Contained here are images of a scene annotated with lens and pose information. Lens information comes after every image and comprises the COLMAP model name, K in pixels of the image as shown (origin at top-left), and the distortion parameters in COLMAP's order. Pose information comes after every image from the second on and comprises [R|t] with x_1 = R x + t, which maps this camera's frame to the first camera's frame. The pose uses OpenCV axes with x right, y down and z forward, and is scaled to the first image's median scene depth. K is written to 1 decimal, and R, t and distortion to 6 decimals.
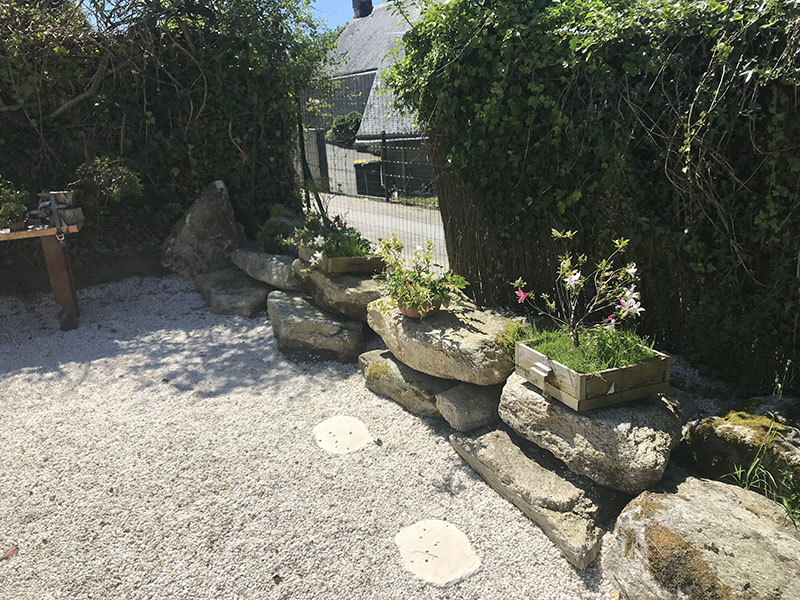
lens RADIAL K [[660.9, 0, 400.0], [0, 660.9, 300.0], [0, 0, 1]] dist [0.050120, -0.053110]
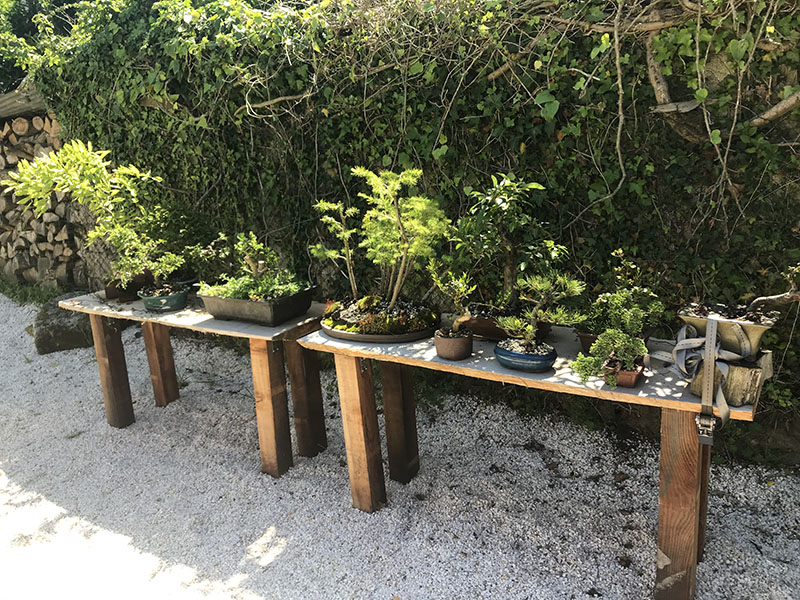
lens RADIAL K [[660.9, 0, 400.0], [0, 660.9, 300.0], [0, 0, 1]] dist [0.050120, -0.053110]
pose [[0.613606, 0.223037, -0.757458, -0.289392], [-0.201554, 0.971742, 0.122857, -0.161091], [0.763455, 0.077283, 0.641220, 0.512838]]
